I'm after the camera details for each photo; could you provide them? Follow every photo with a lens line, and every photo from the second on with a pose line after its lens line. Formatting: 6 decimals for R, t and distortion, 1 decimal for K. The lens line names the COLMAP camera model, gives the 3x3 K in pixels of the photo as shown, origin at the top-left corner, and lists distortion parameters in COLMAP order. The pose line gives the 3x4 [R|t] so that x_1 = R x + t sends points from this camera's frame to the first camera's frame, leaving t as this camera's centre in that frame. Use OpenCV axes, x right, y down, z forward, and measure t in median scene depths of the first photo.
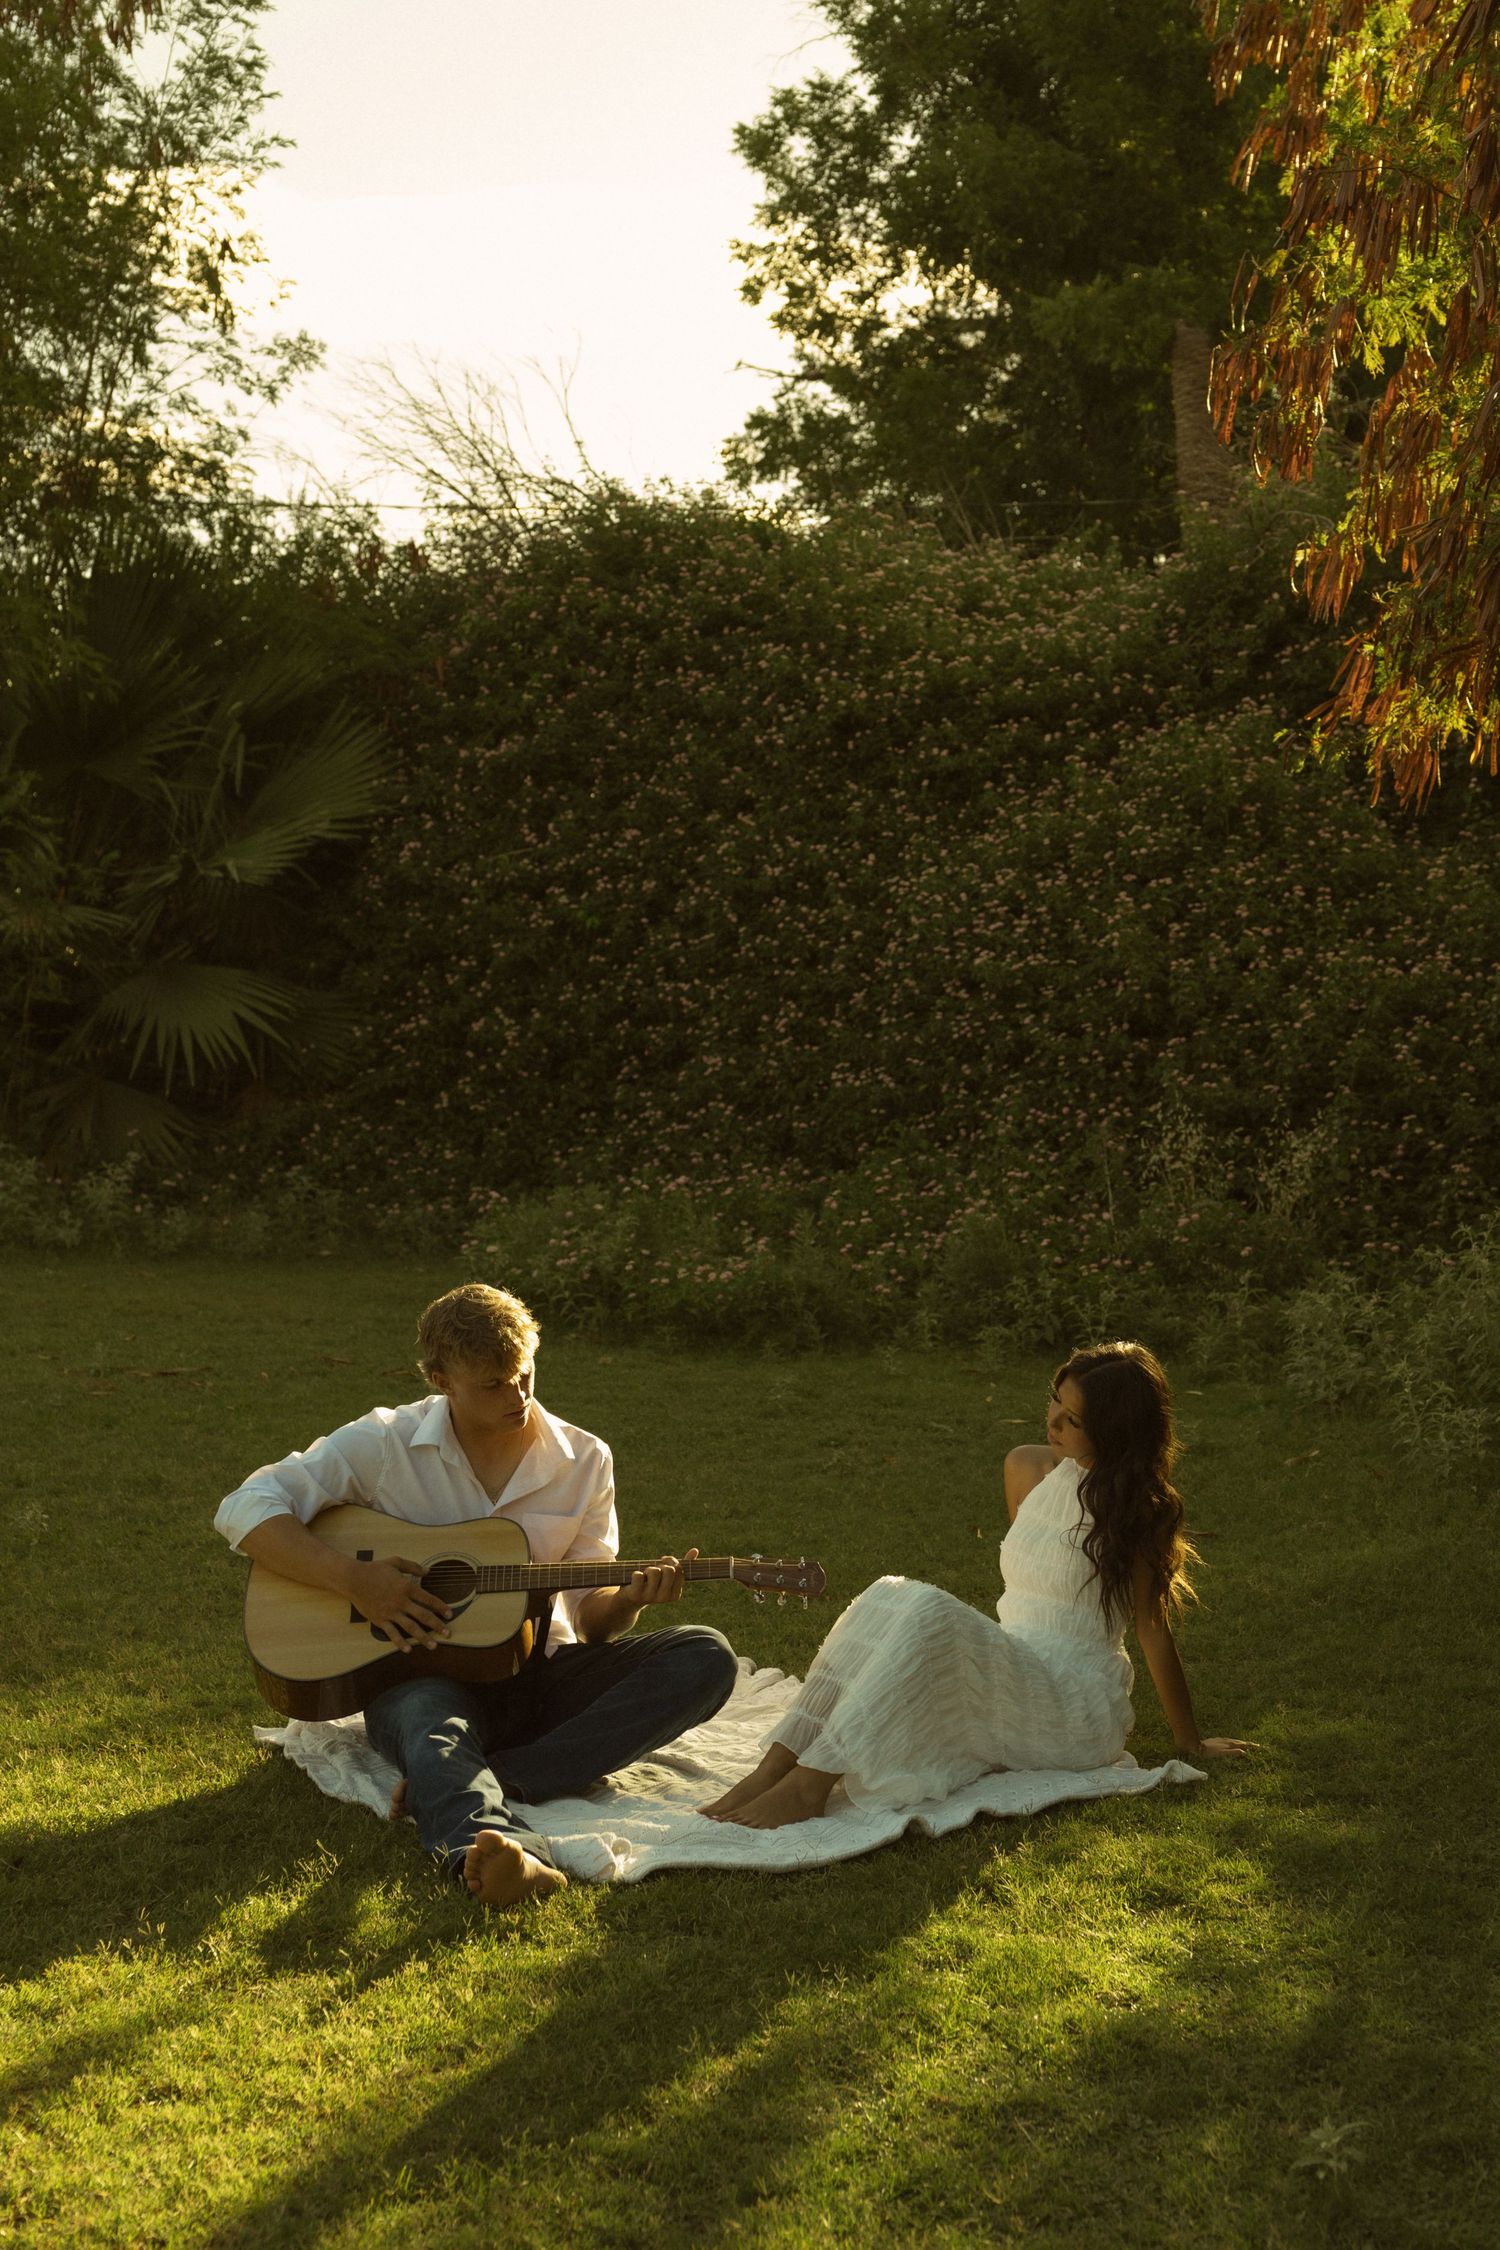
lens RADIAL K [[2873.7, 0, 750.0], [0, 2873.7, 1125.0], [0, 0, 1]] dist [0.236394, -1.393984]
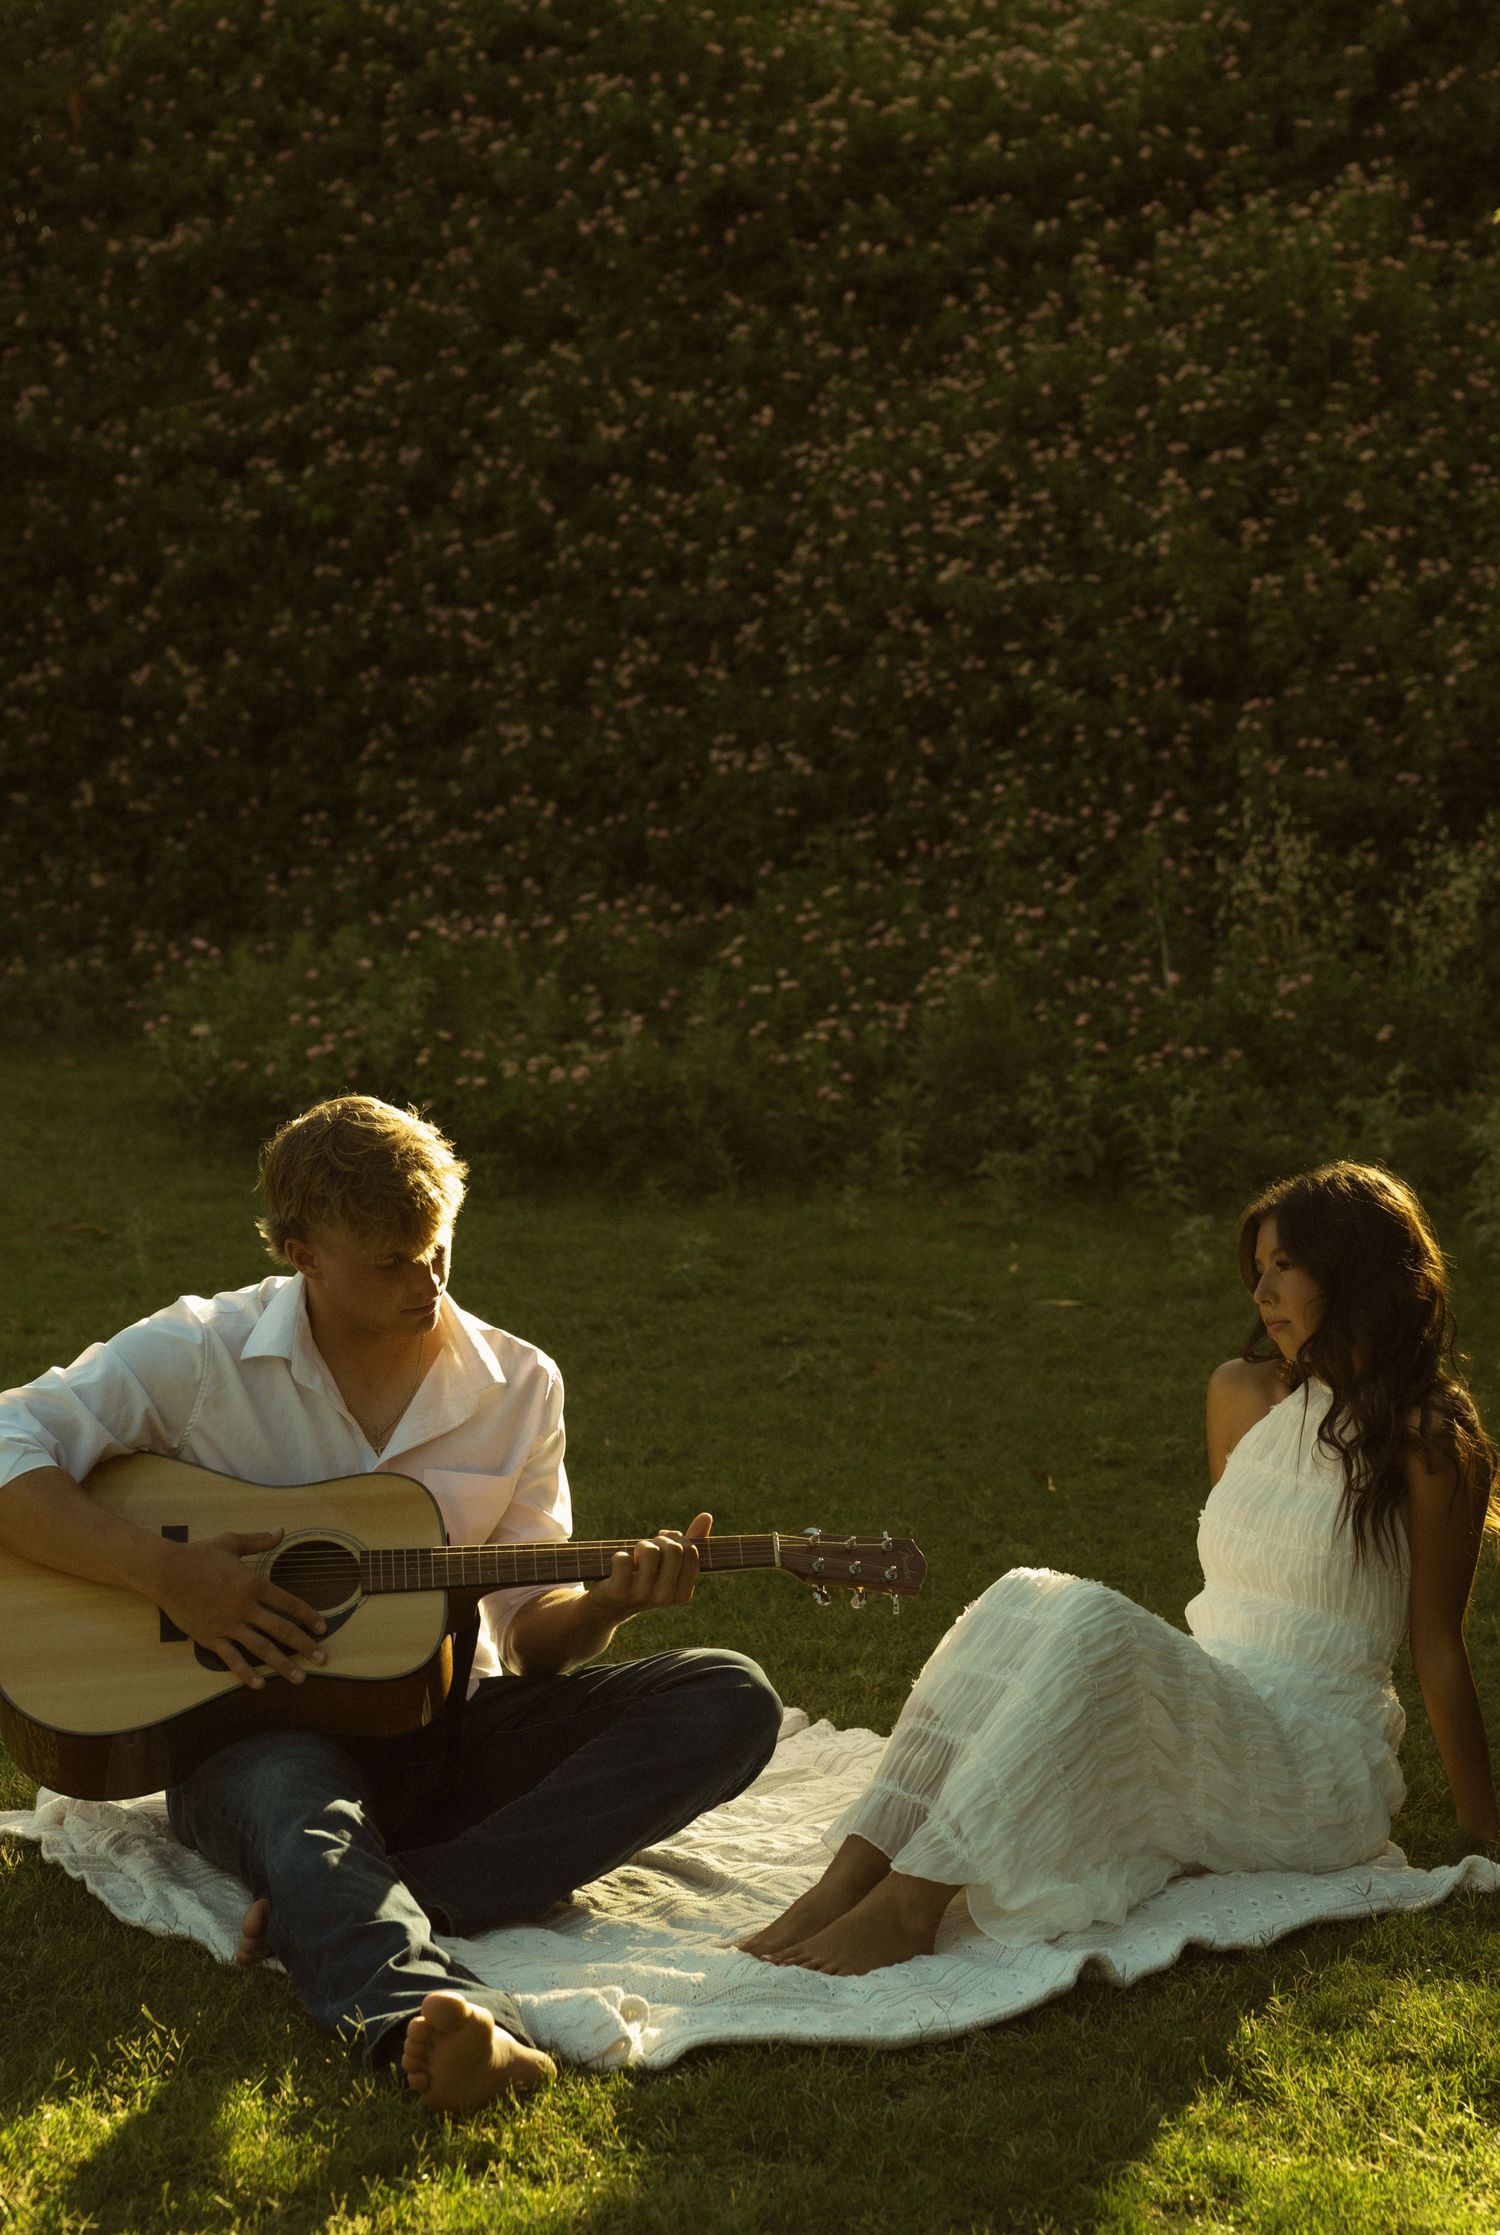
lens RADIAL K [[4442.1, 0, 657.9], [0, 4442.1, 1088.5], [0, 0, 1]] dist [-0.419511, 5.121999]
pose [[0.999122, -0.001088, 0.041876, -0.022072], [-0.001324, 0.998344, 0.057508, -0.000013], [-0.041870, -0.057513, 0.997466, 0.022269]]
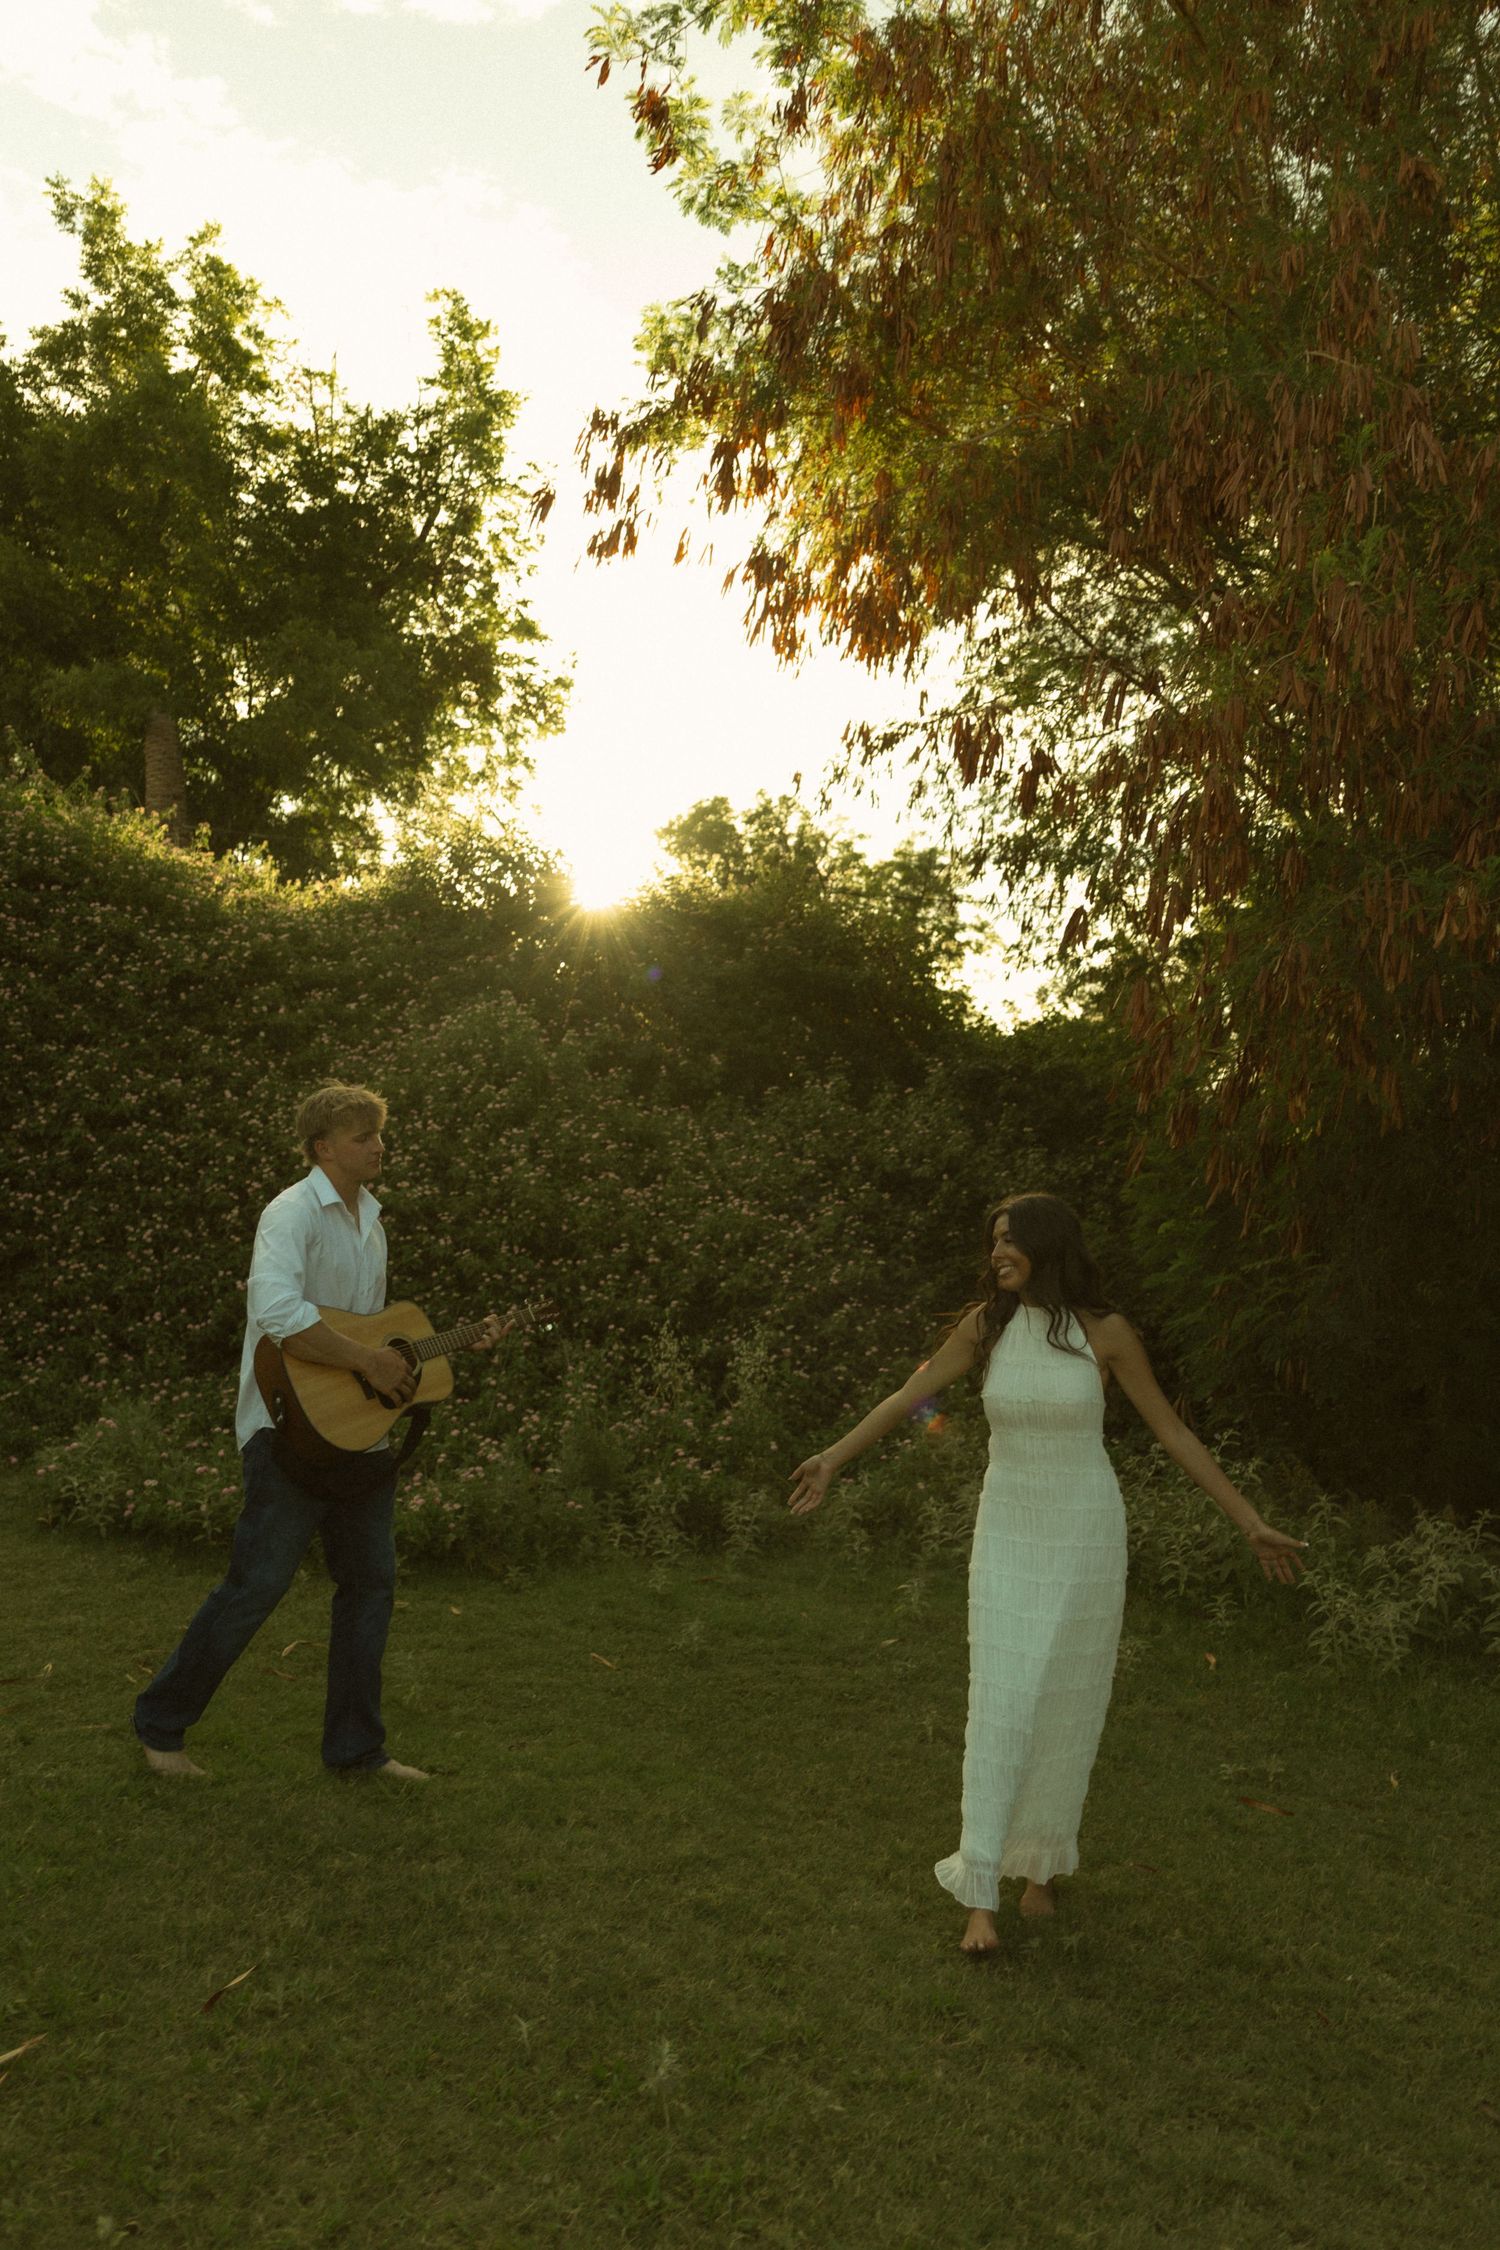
lens RADIAL K [[1806.7, 0, 750.0], [0, 1806.7, 1125.0], [0, 0, 1]] dist [-0.029962, 0.040911]
pose [[0.800646, 0.054728, 0.596633, -0.218253], [-0.007708, 0.996678, -0.081079, -0.021693], [-0.599088, 0.060317, 0.798408, 0.280343]]
